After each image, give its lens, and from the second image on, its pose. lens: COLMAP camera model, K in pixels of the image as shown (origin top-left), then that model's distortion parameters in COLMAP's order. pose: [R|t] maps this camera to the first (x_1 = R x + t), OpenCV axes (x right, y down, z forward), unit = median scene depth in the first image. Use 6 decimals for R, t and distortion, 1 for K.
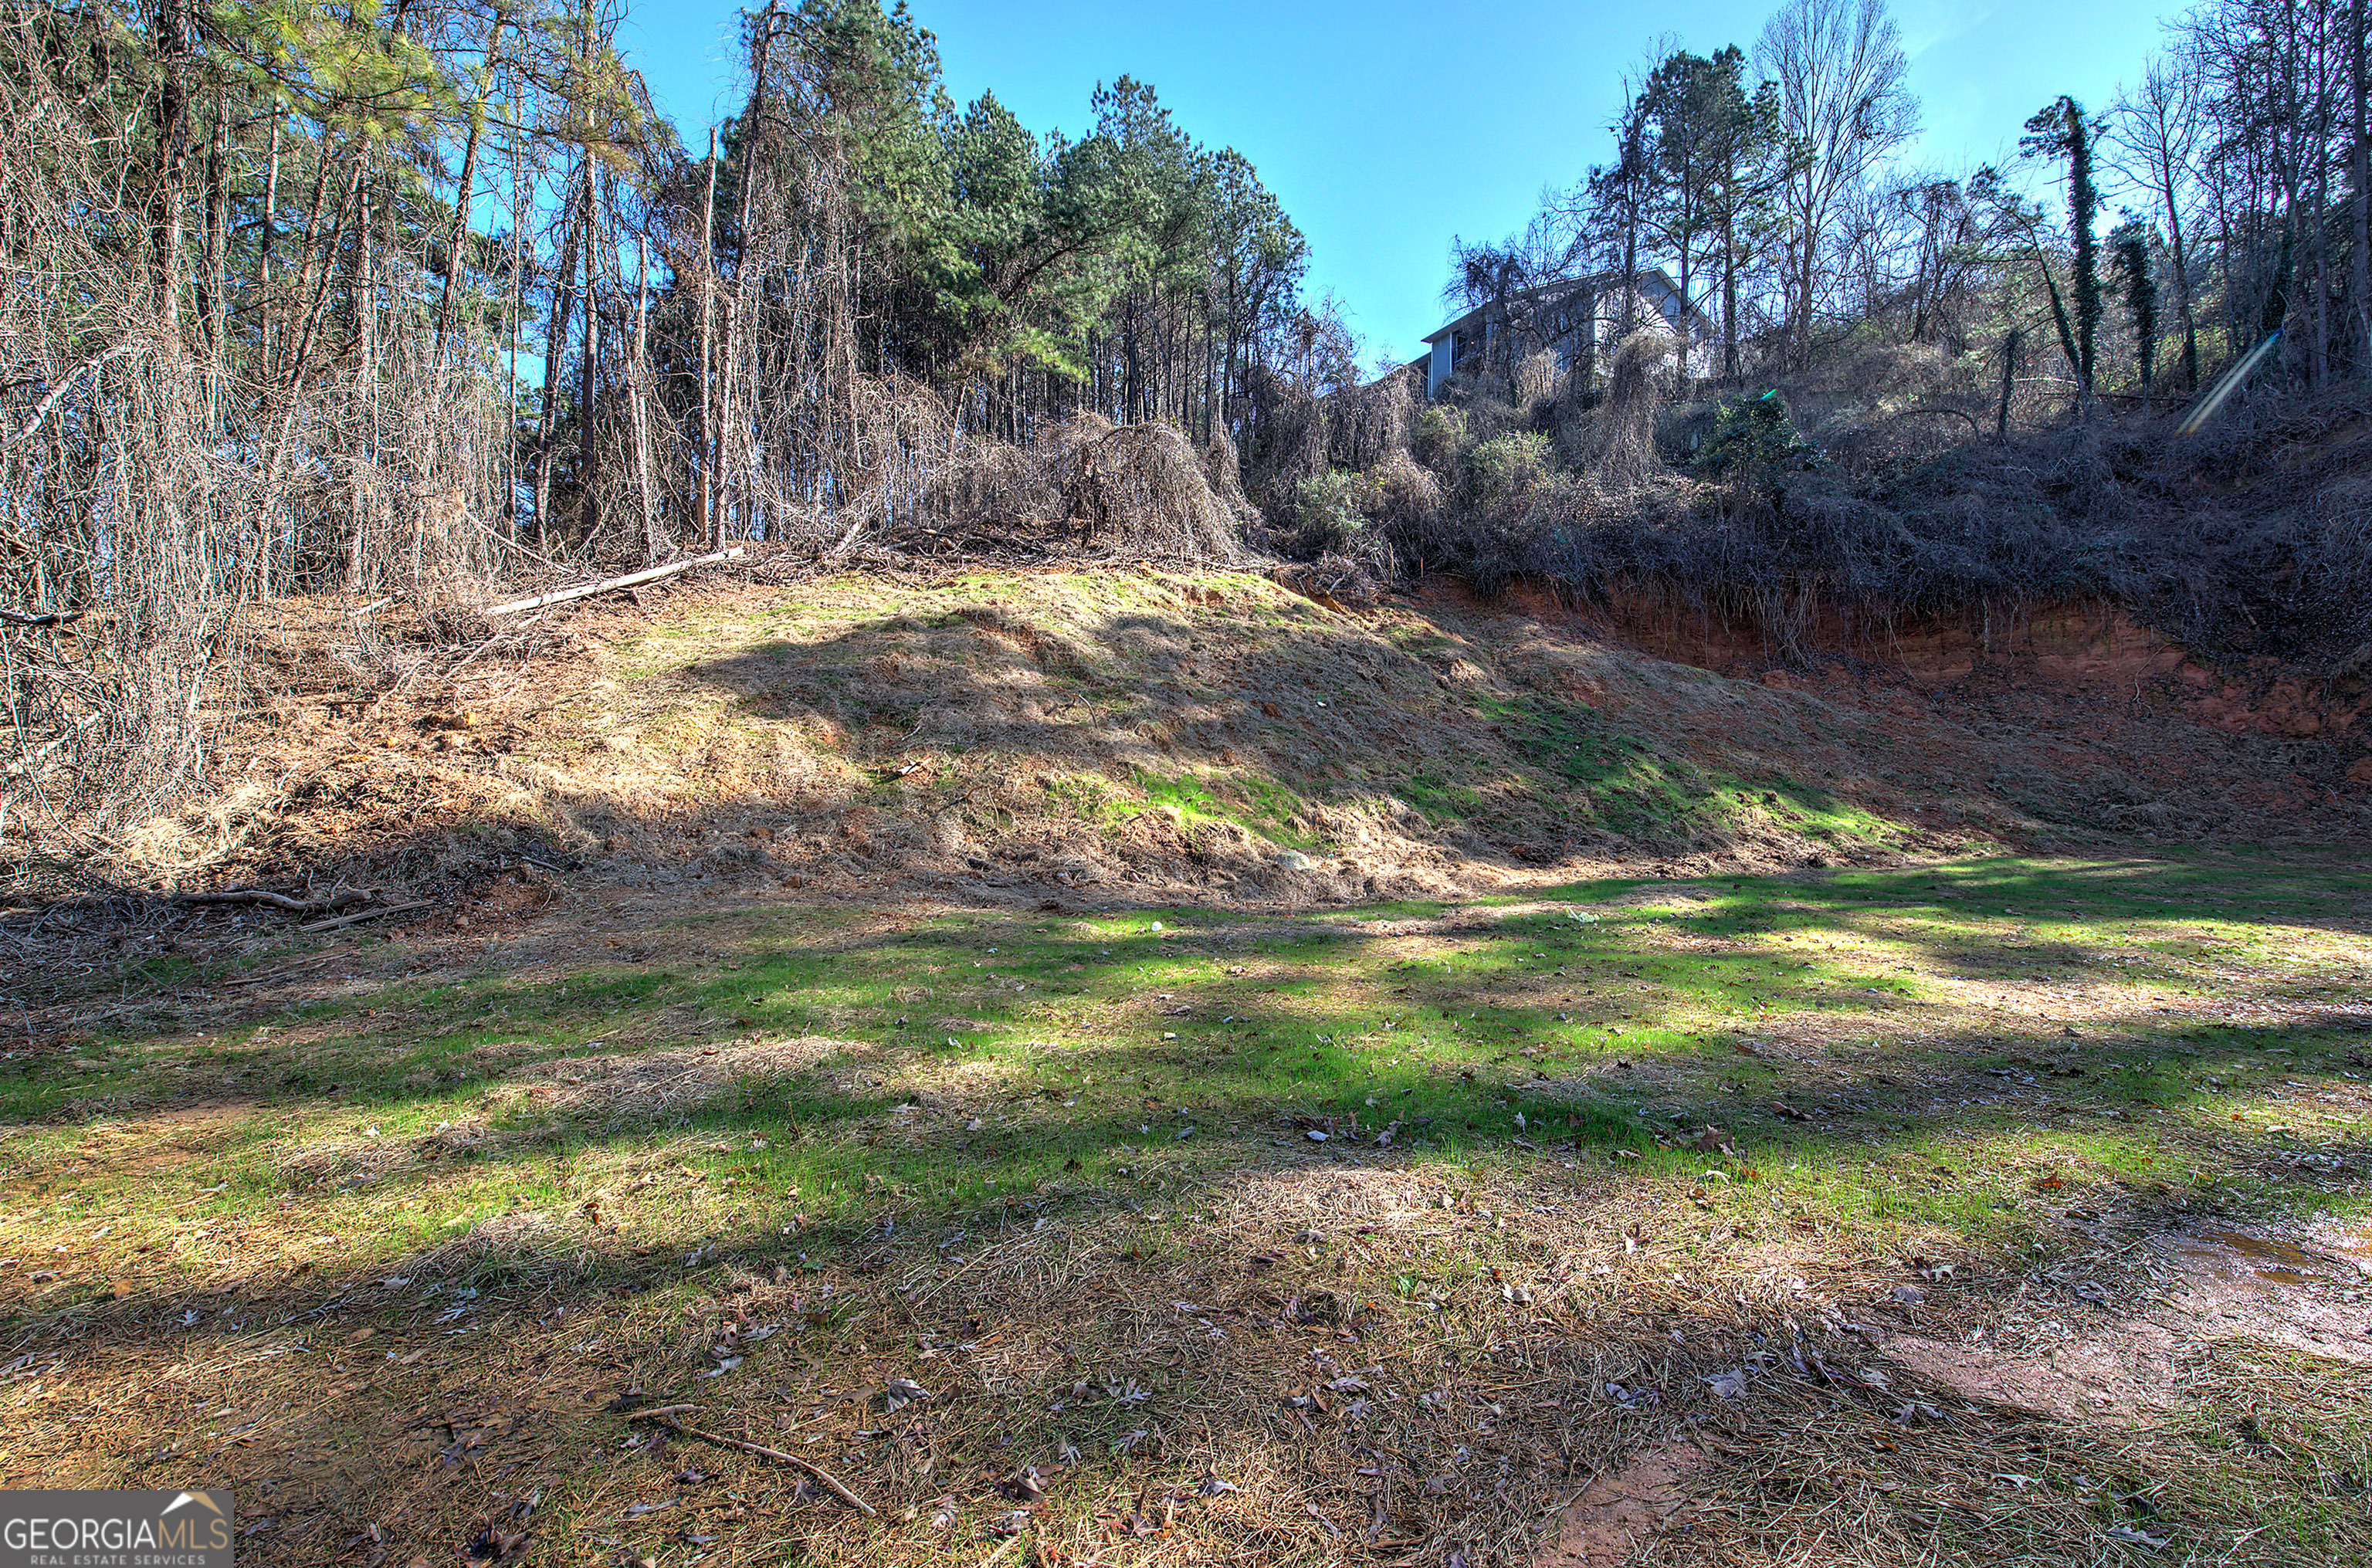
lens RADIAL K [[1002.8, 0, 1186.0], [0, 1002.8, 783.8], [0, 0, 1]] dist [0.002090, -0.001896]
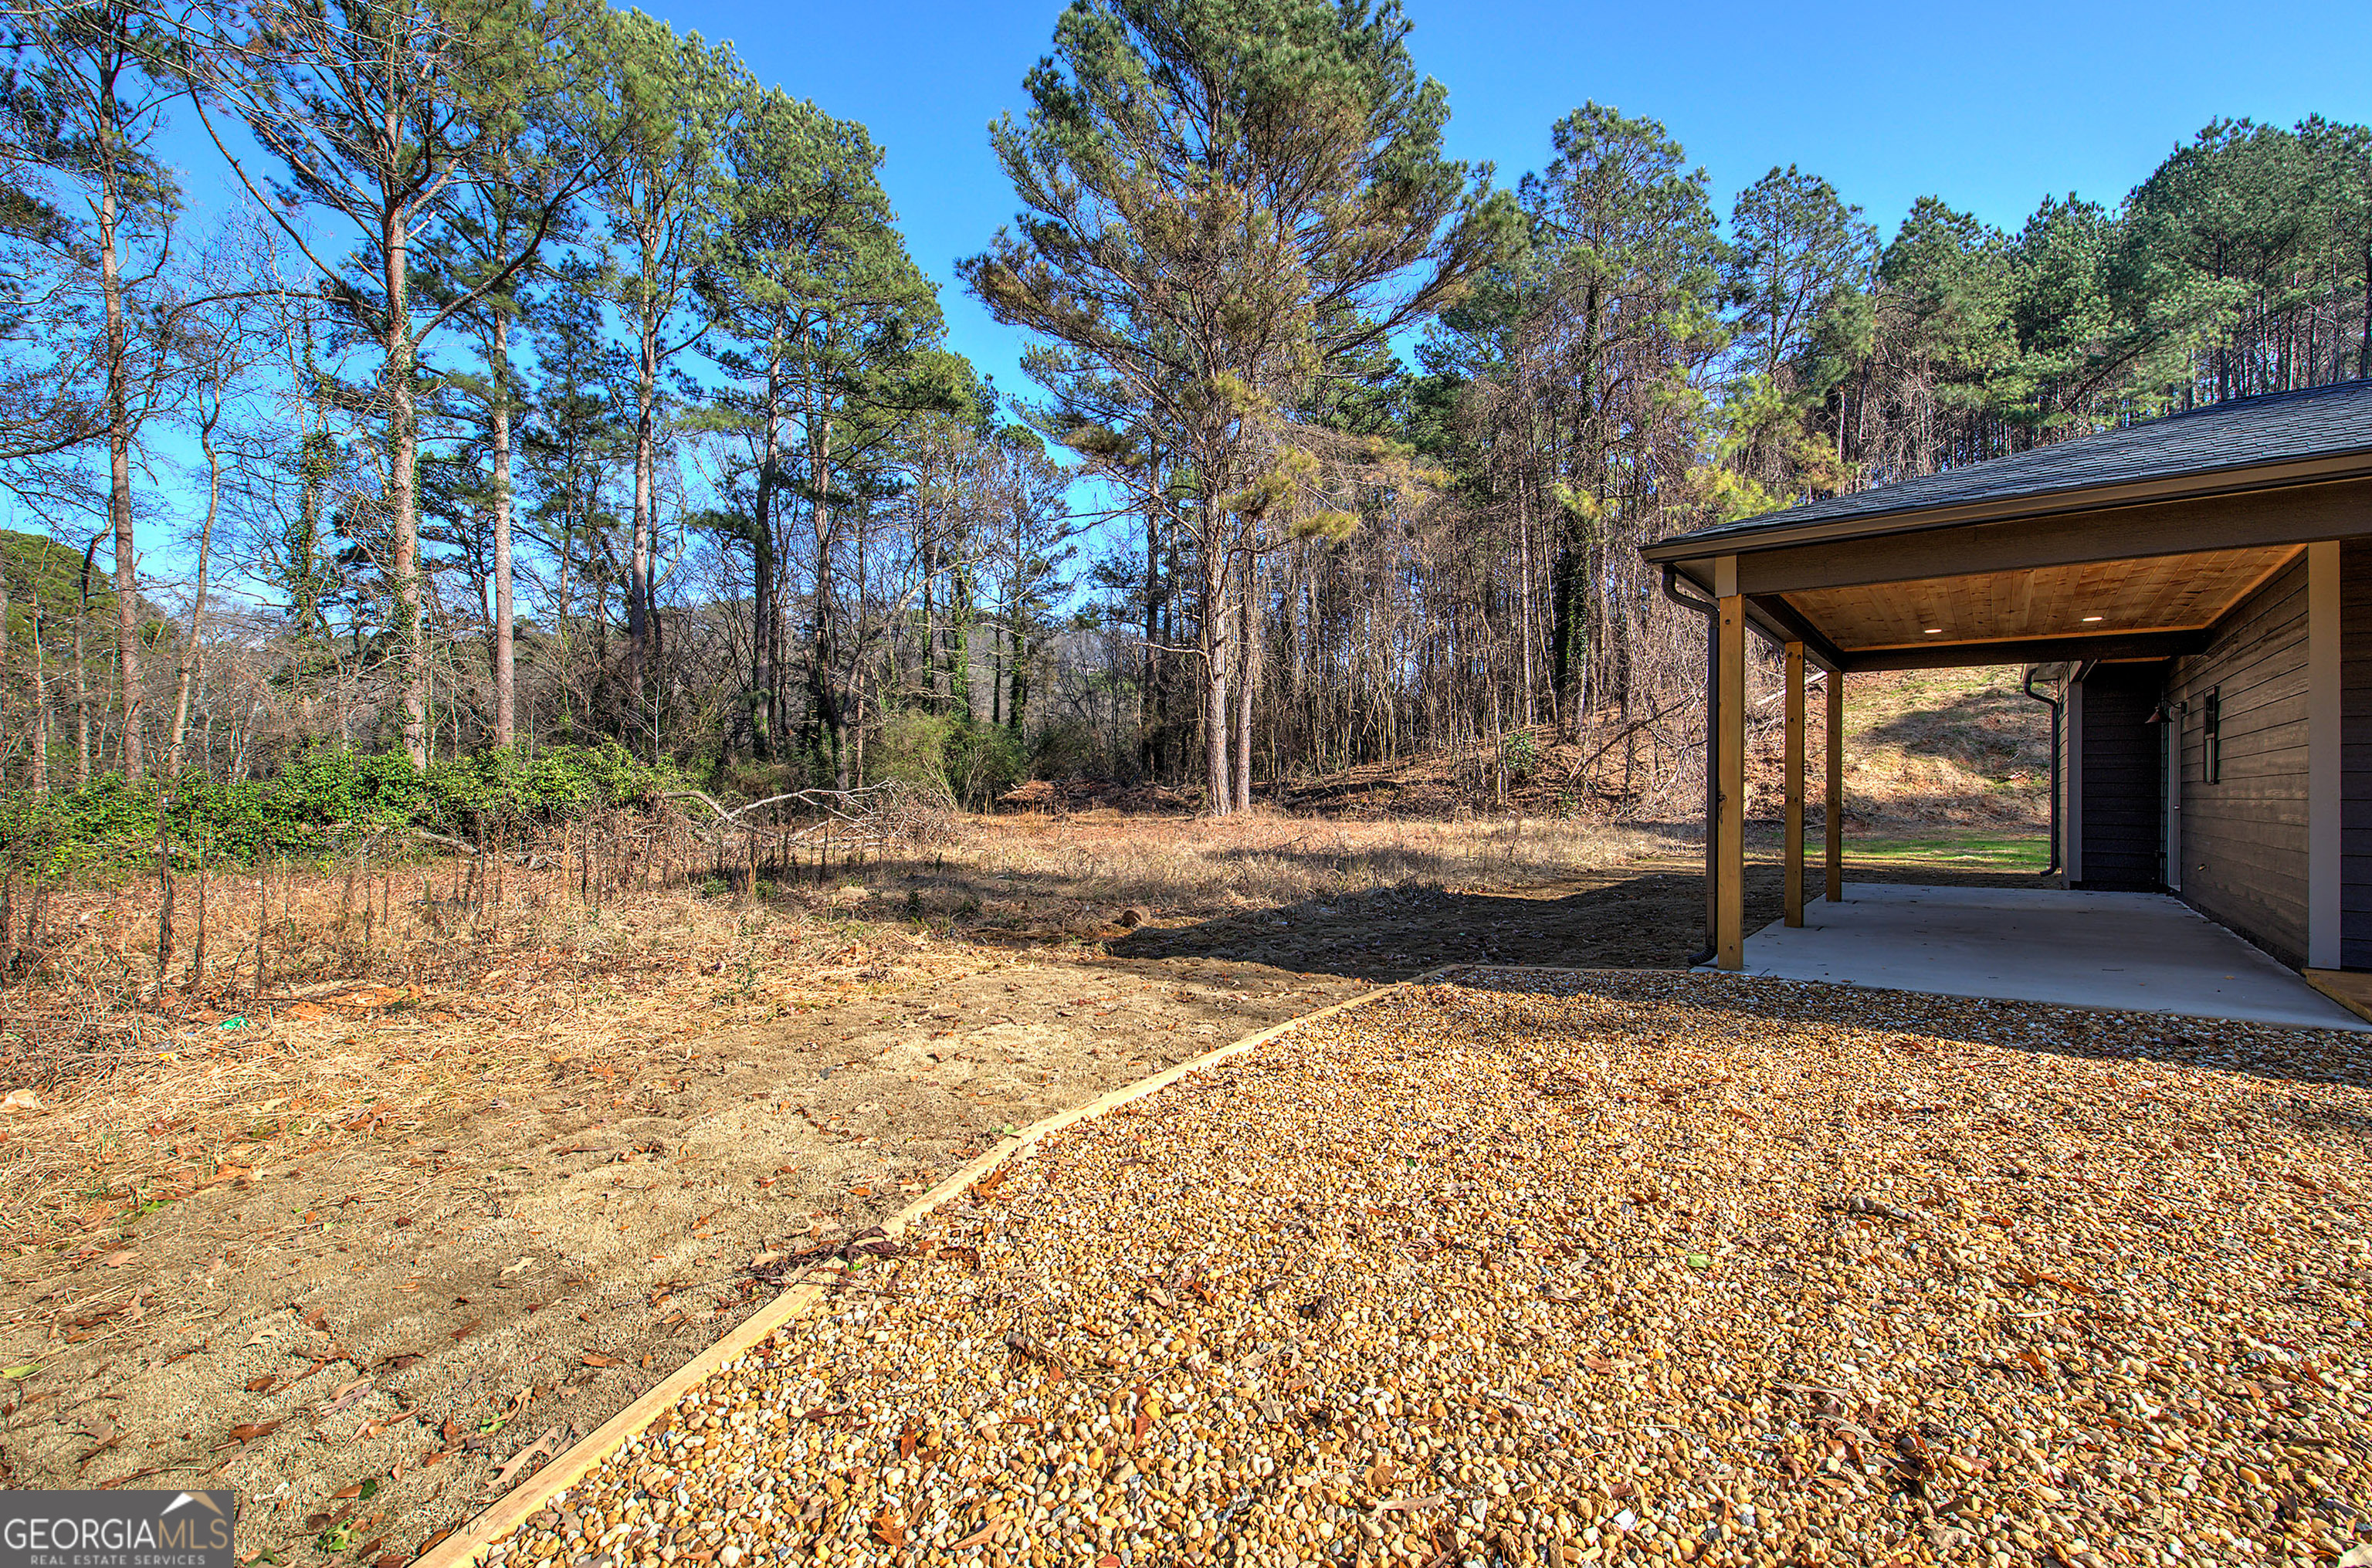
lens RADIAL K [[1002.8, 0, 1199.2], [0, 1002.8, 786.9], [0, 0, 1]] dist [0.002090, -0.001896]
pose [[0.625210, -0.008203, -0.780414, 0.146384], [0.014045, 0.999901, 0.000741, -0.011222], [0.780330, -0.011424, 0.625263, -0.819905]]
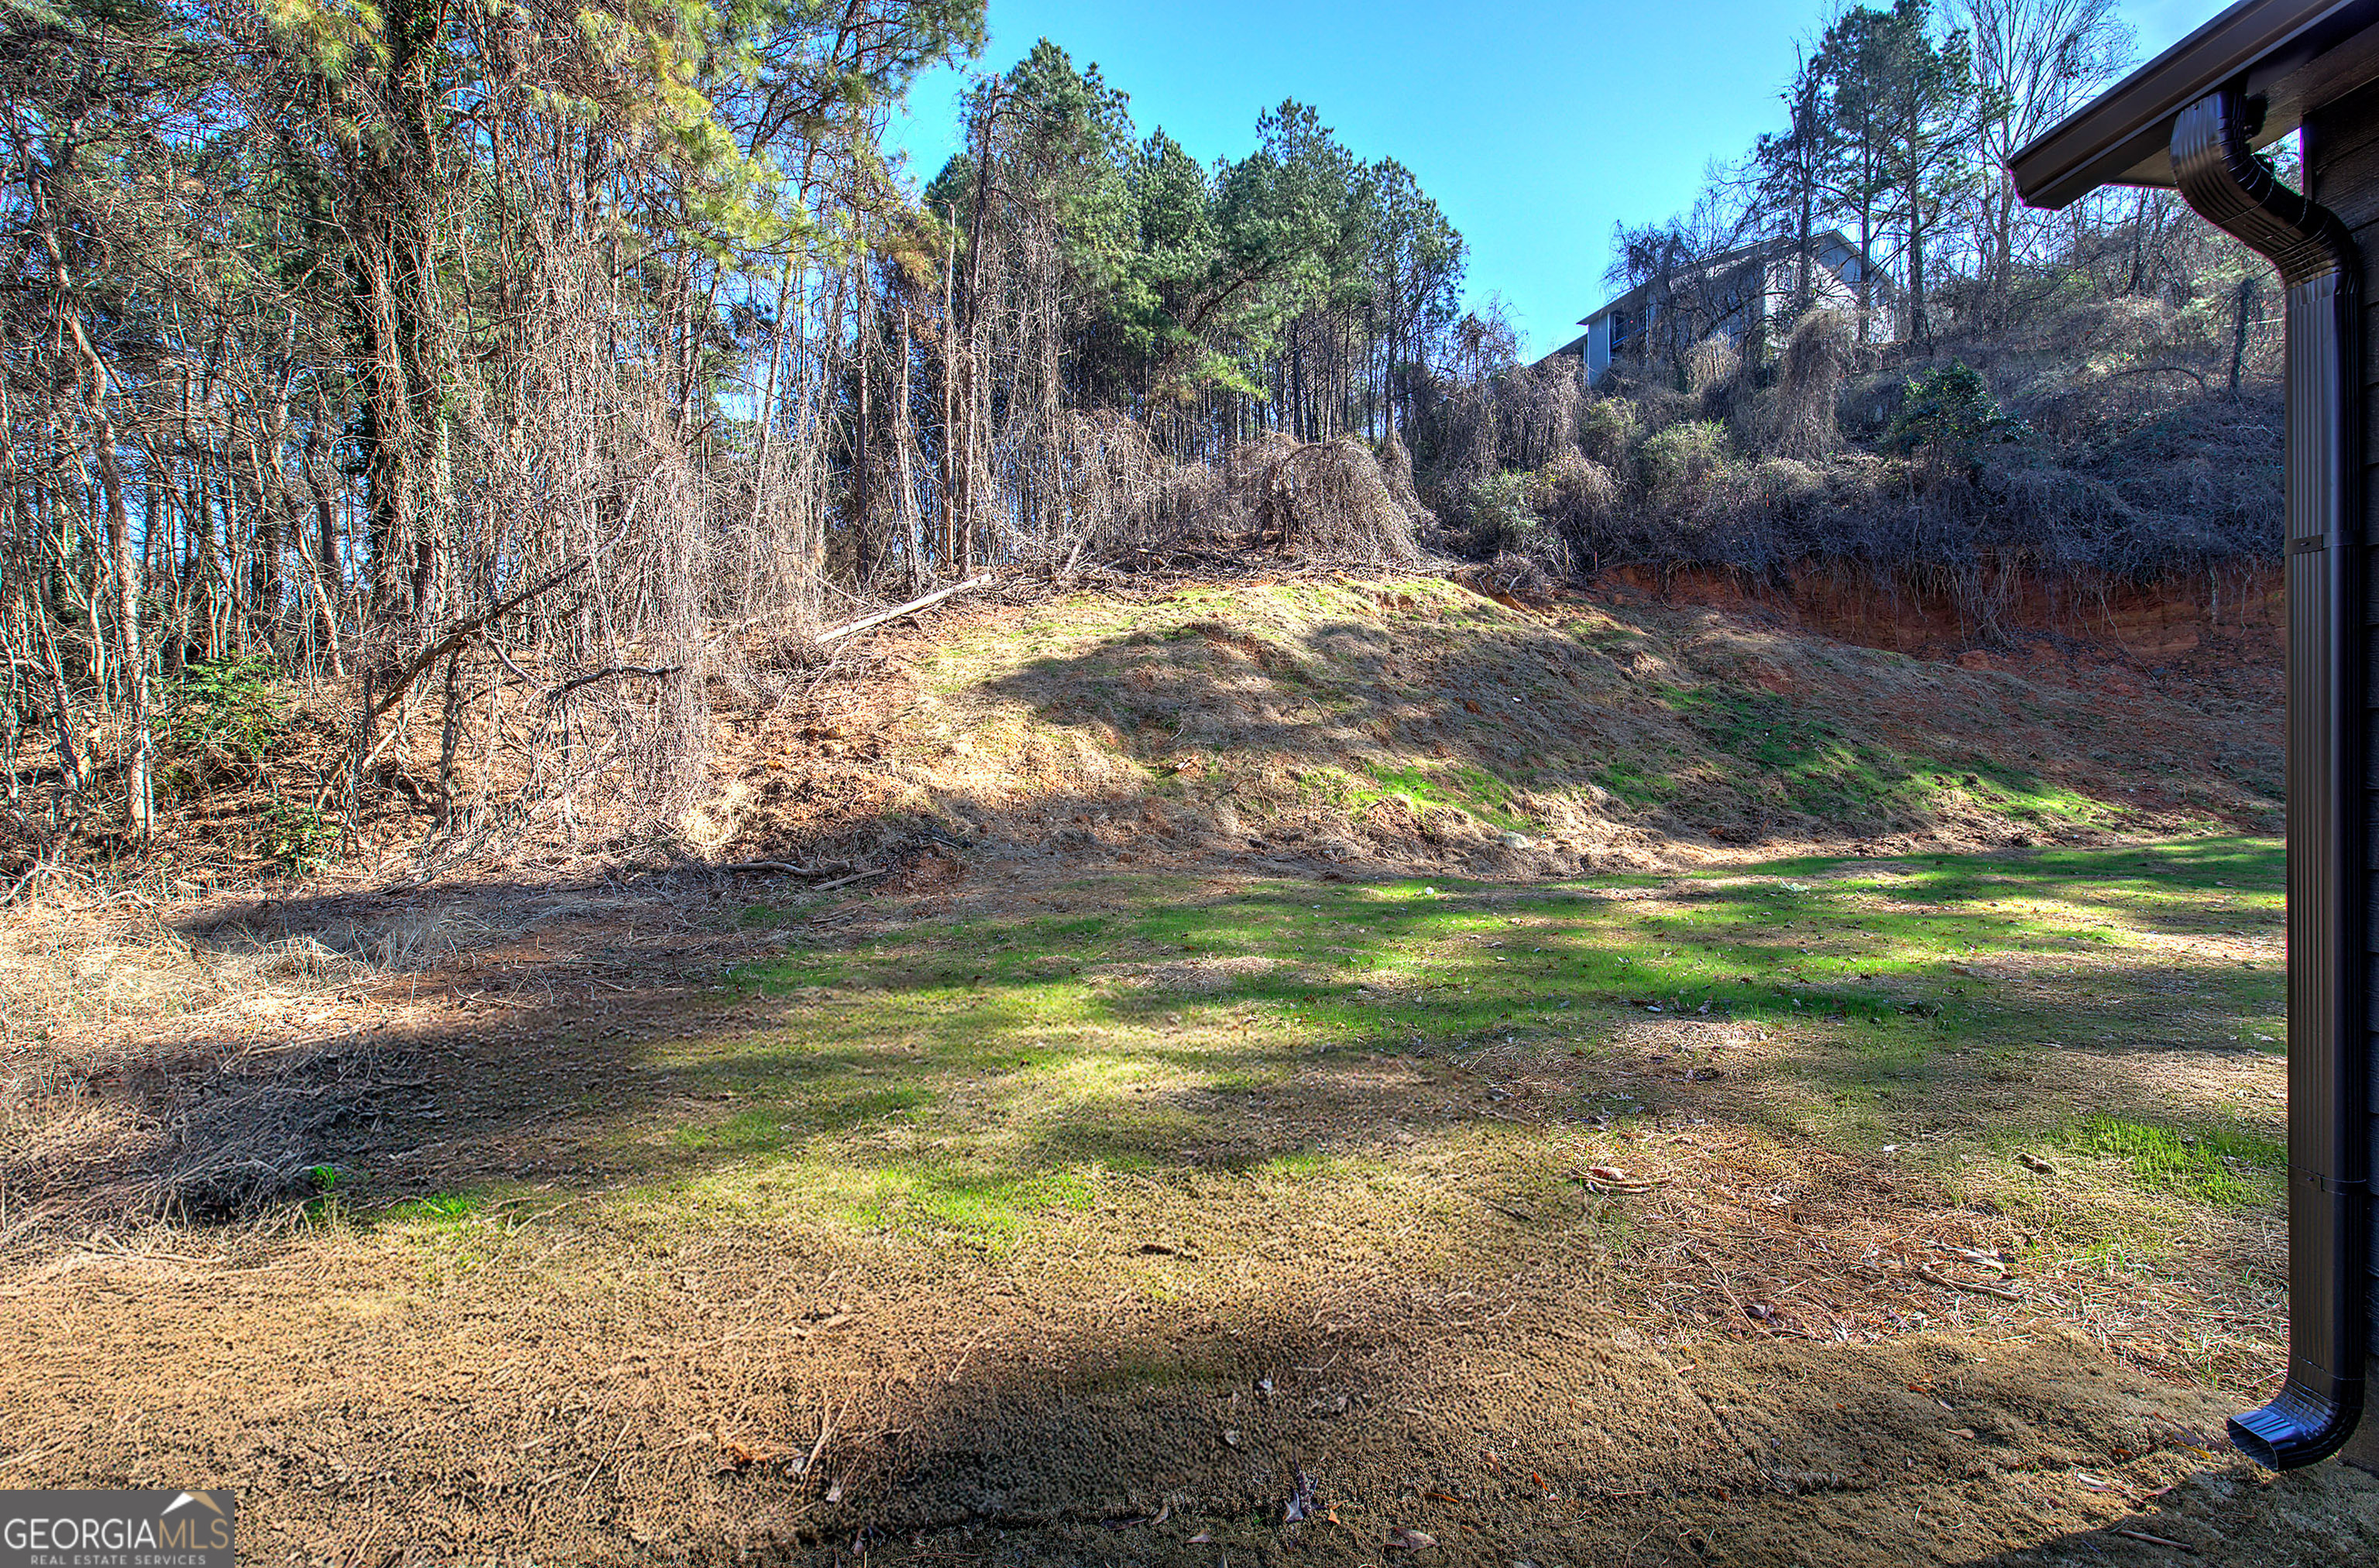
lens RADIAL K [[1005.8, 0, 1181.7], [0, 1005.8, 781.9], [0, 0, 1]] dist [0.002090, -0.001896]
pose [[0.990948, -0.012662, -0.133647, -0.060330], [0.013622, 0.999888, 0.006276, -0.001359], [0.133552, -0.008040, 0.991009, -0.096663]]
